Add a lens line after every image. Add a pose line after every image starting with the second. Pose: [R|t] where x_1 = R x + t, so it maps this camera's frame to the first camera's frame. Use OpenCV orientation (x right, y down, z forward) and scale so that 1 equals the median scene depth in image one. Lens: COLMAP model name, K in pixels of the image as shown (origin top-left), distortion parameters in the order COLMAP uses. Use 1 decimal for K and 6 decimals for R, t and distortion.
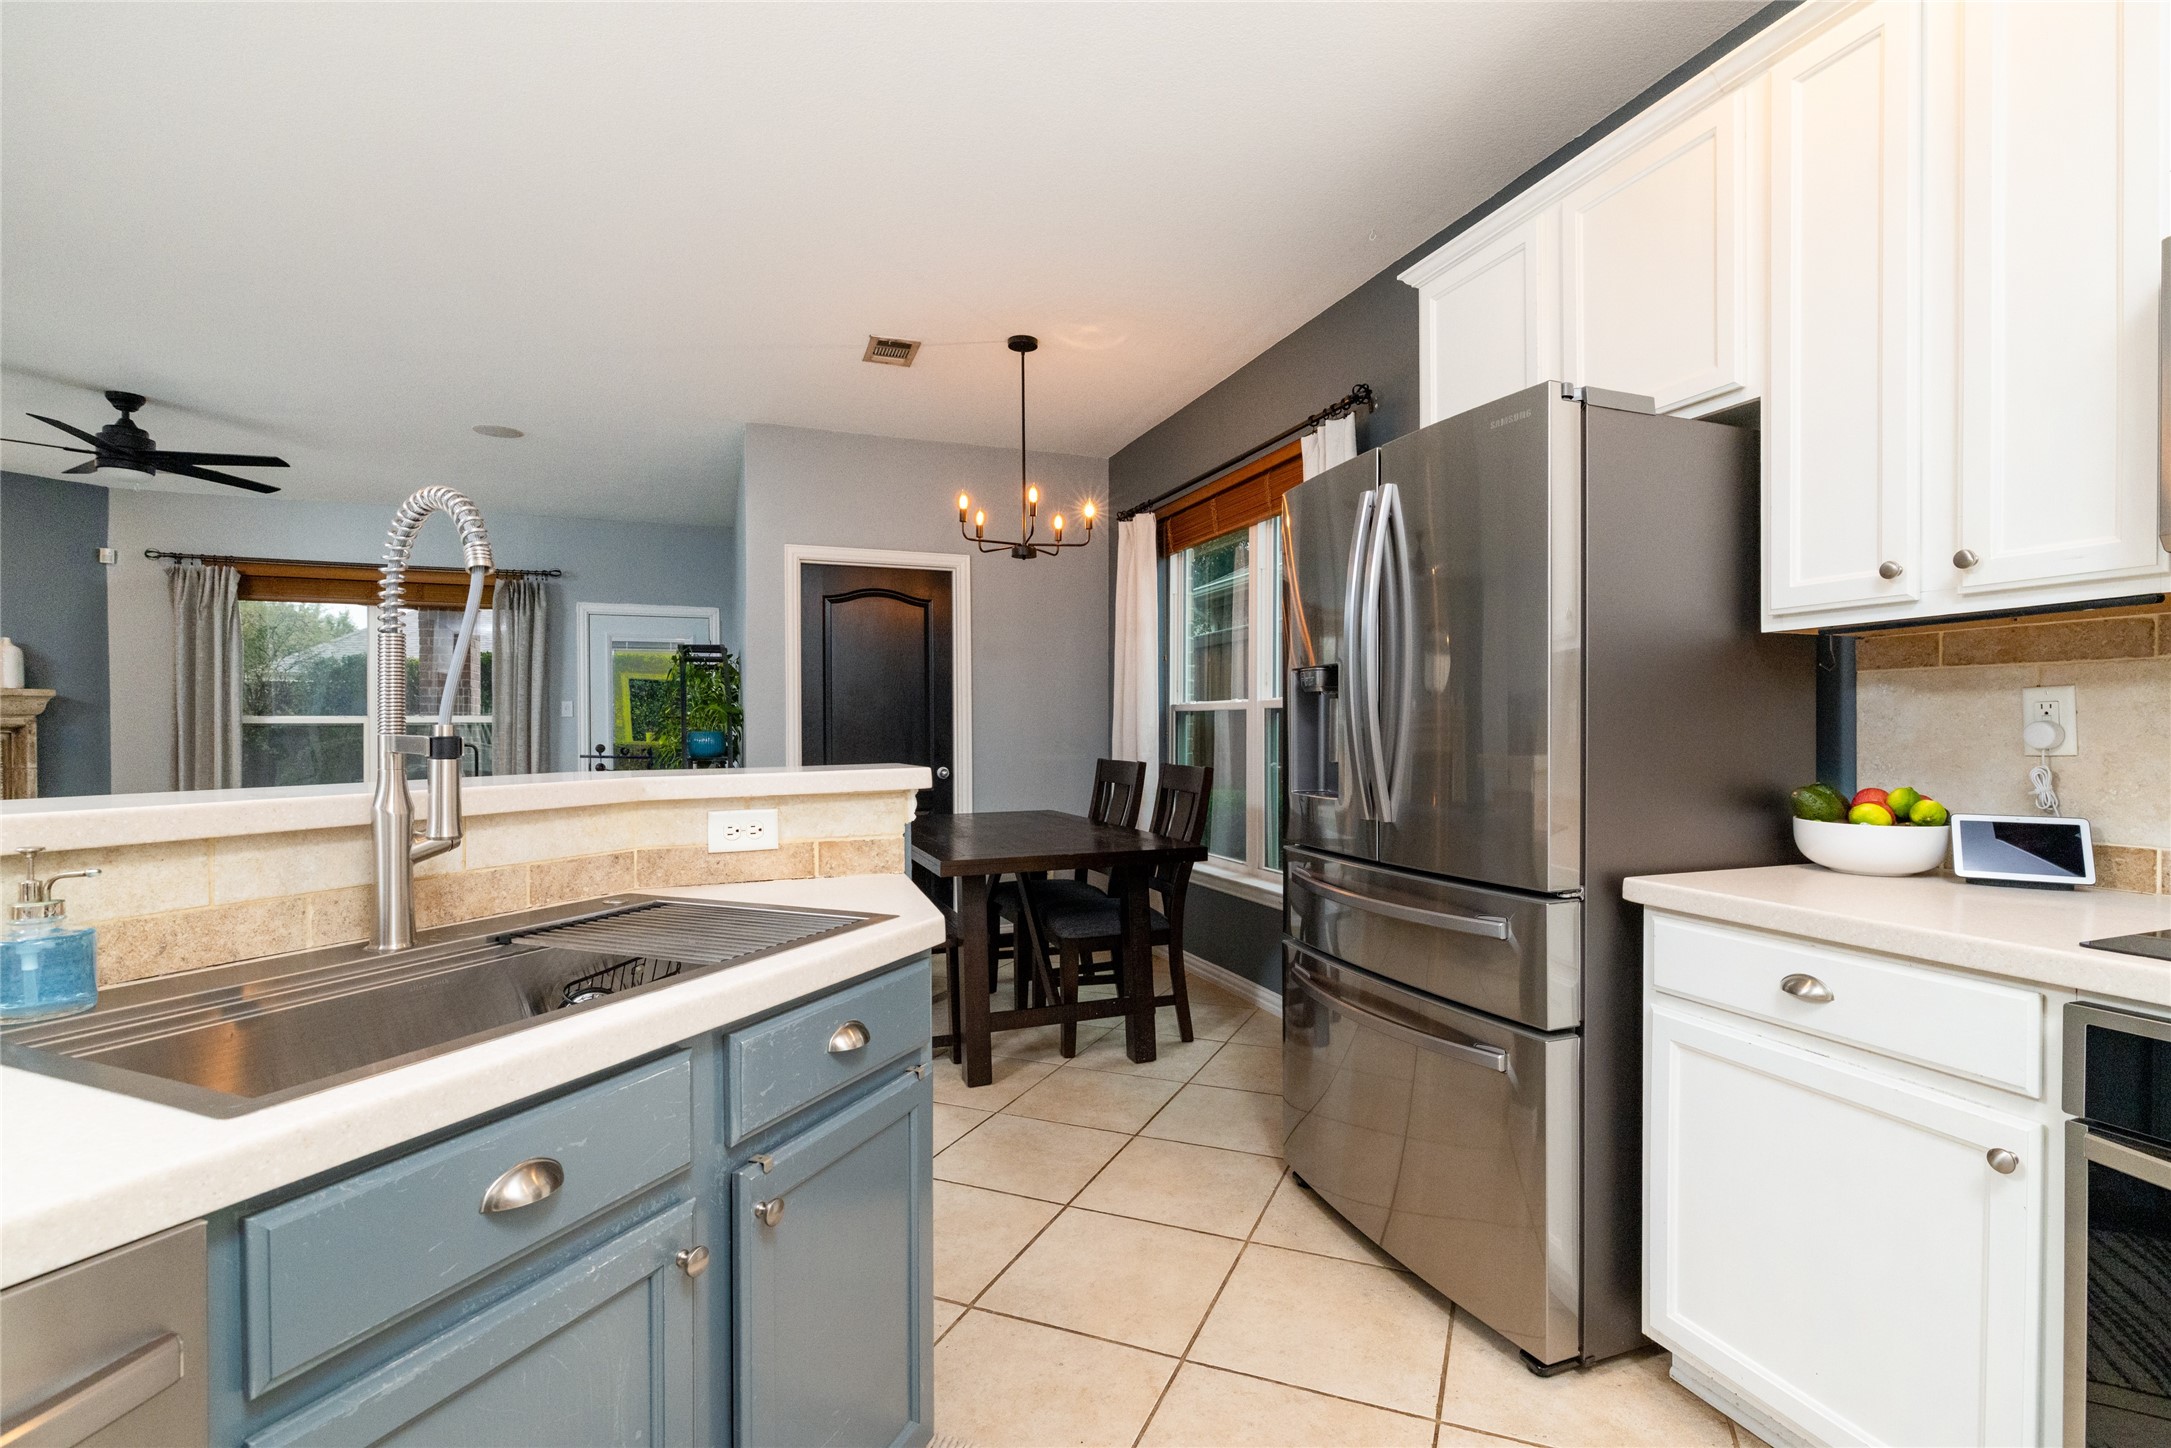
lens RADIAL K [[1000.4, 0, 1128.1], [0, 1000.4, 730.8], [0, 0, 1]] dist [0.000708, -0.000035]
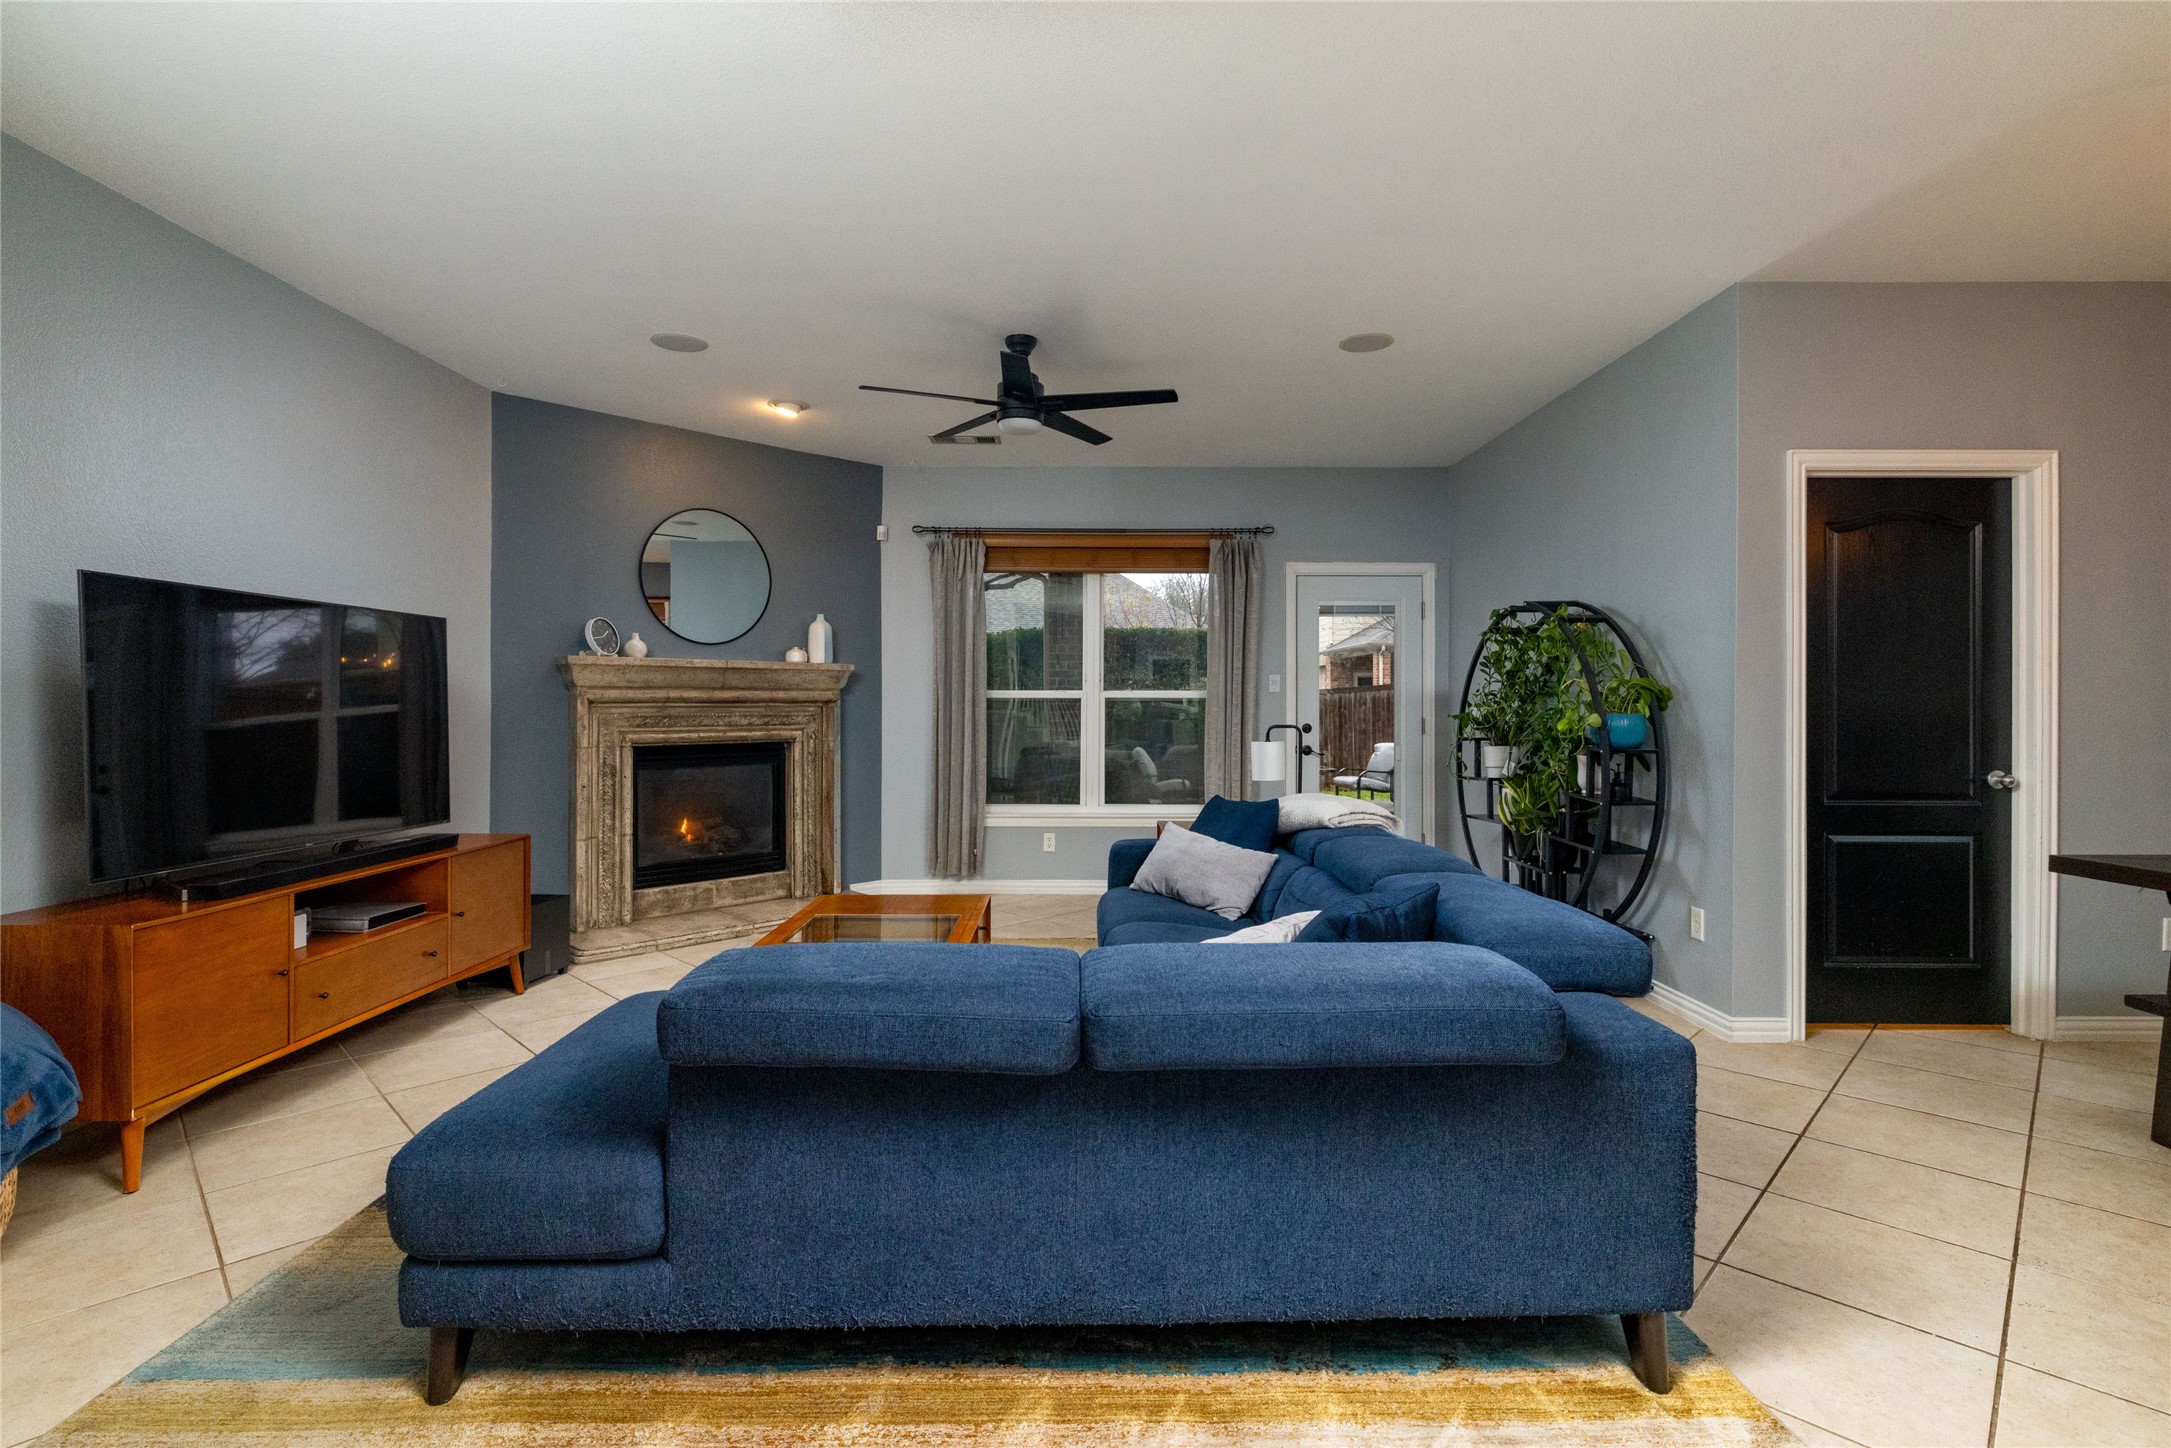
lens RADIAL K [[1012.1, 0, 1085.8], [0, 1012.1, 709.0], [0, 0, 1]] dist [-0.001738, 0.000548]
pose [[0.925513, 0.010266, -0.378577, -0.651453], [-0.008545, 0.999944, 0.006226, -0.005630], [0.378620, -0.002527, 0.925549, 0.186124]]
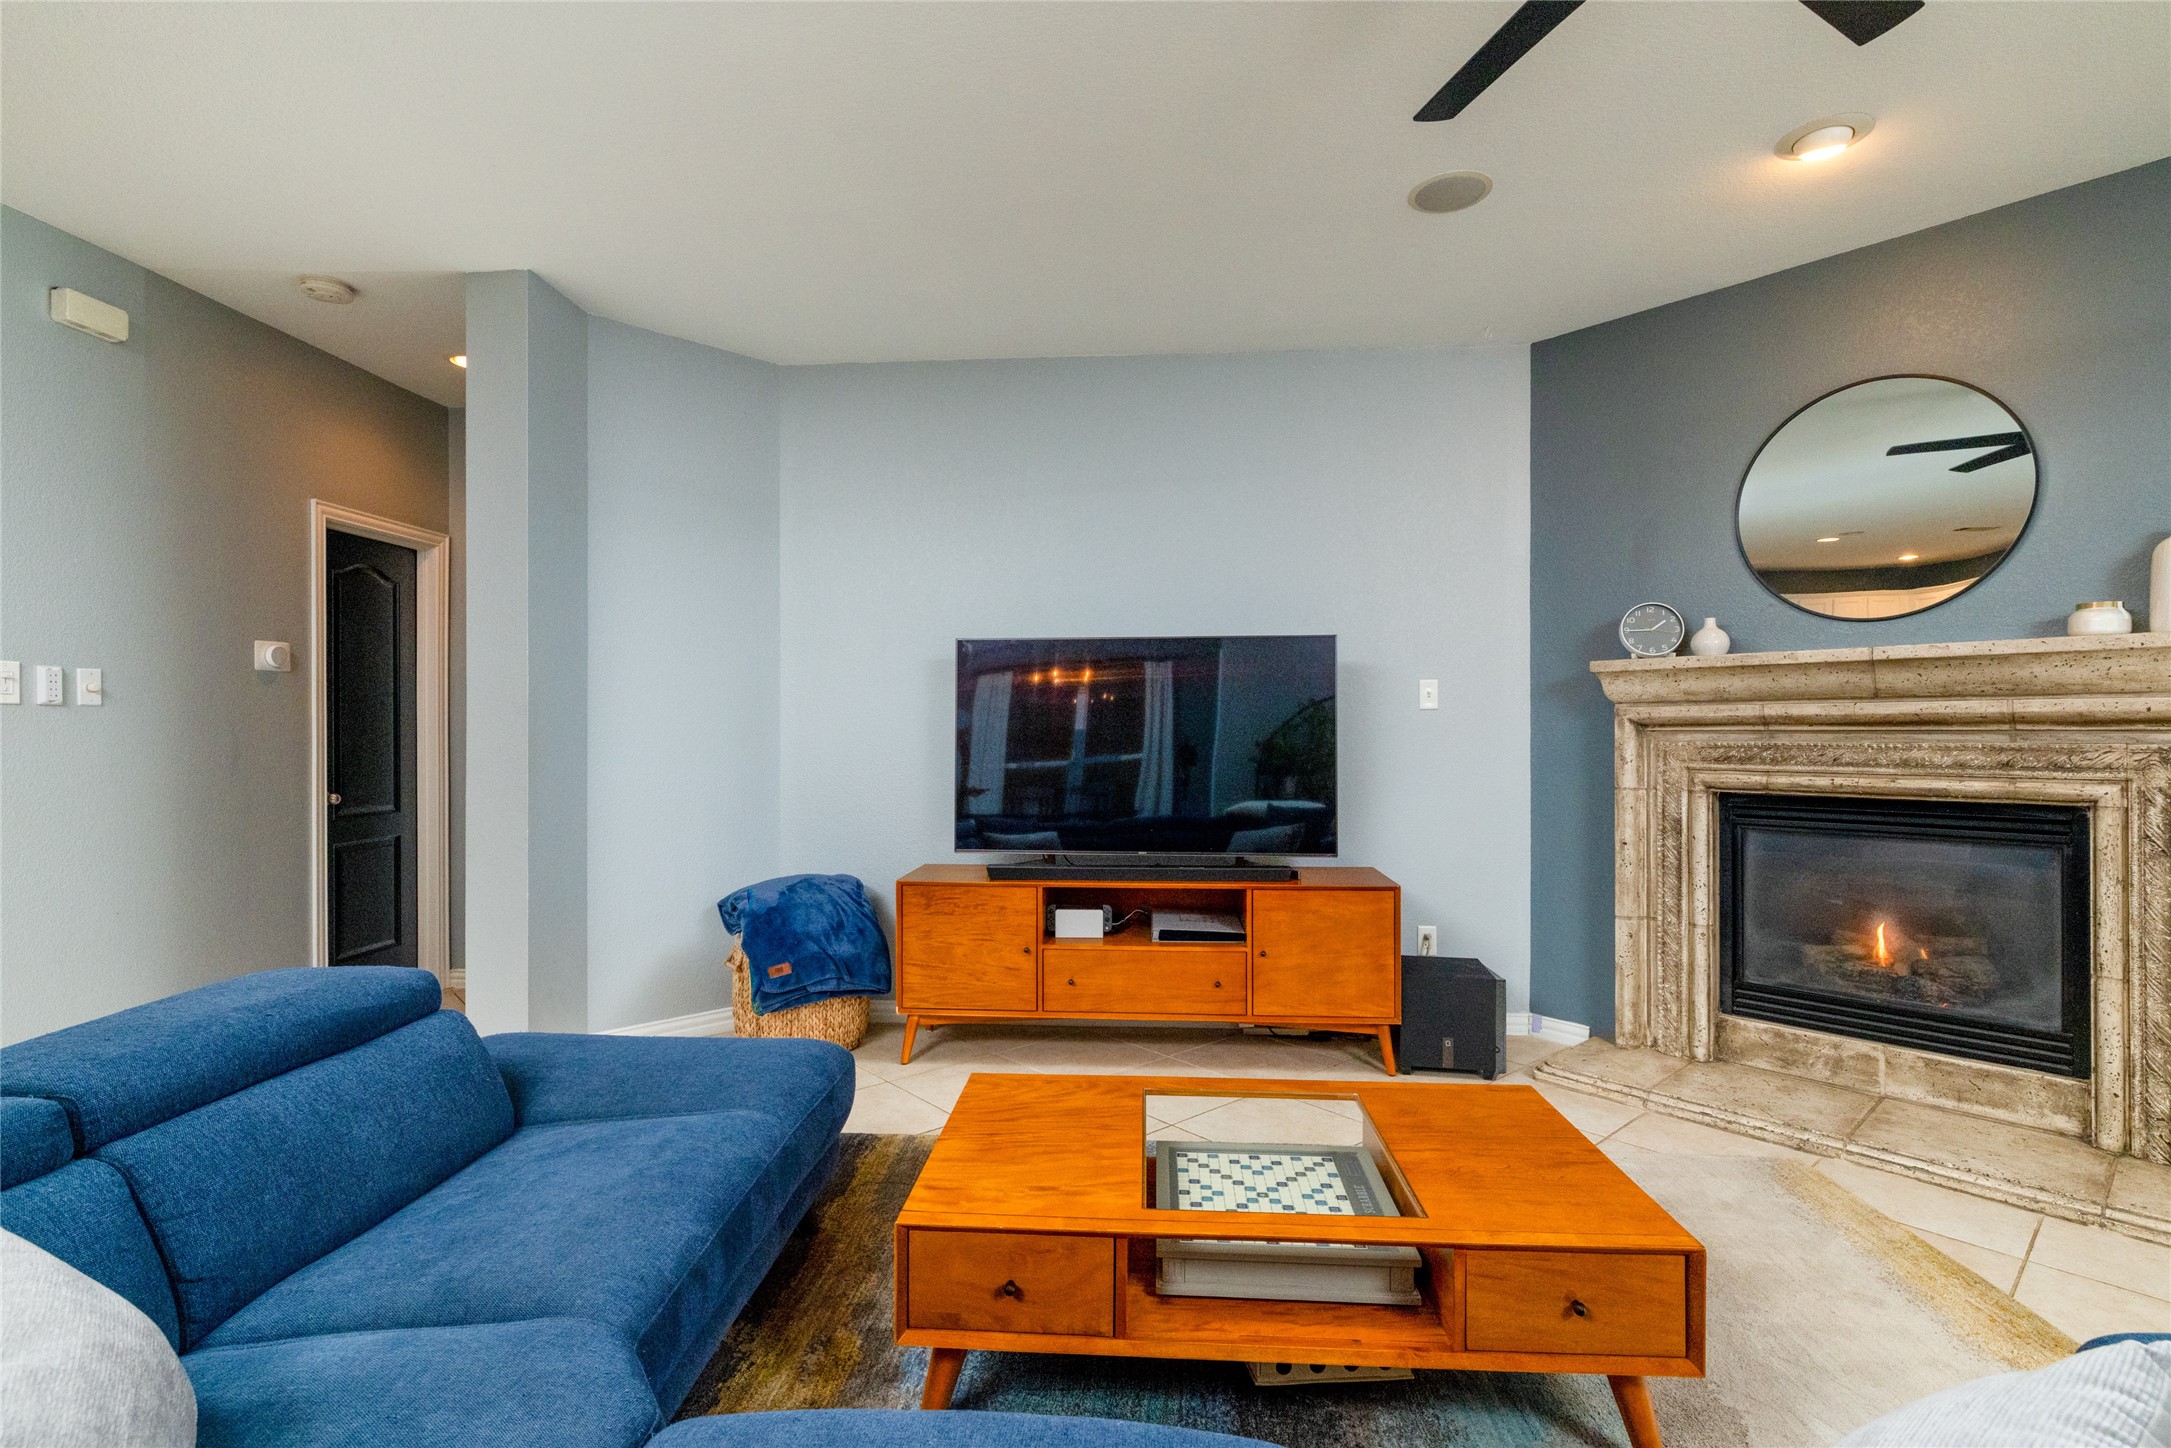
lens RADIAL K [[1006.2, 0, 1085.5], [0, 1006.2, 724.0], [0, 0, 1]] dist [0.001965, 0.000694]
pose [[-0.448667, 0.002661, -0.893695, -0.690418], [0.004032, 0.999991, 0.000953, -0.004450], [0.893690, -0.003176, -0.448674, 1.058492]]
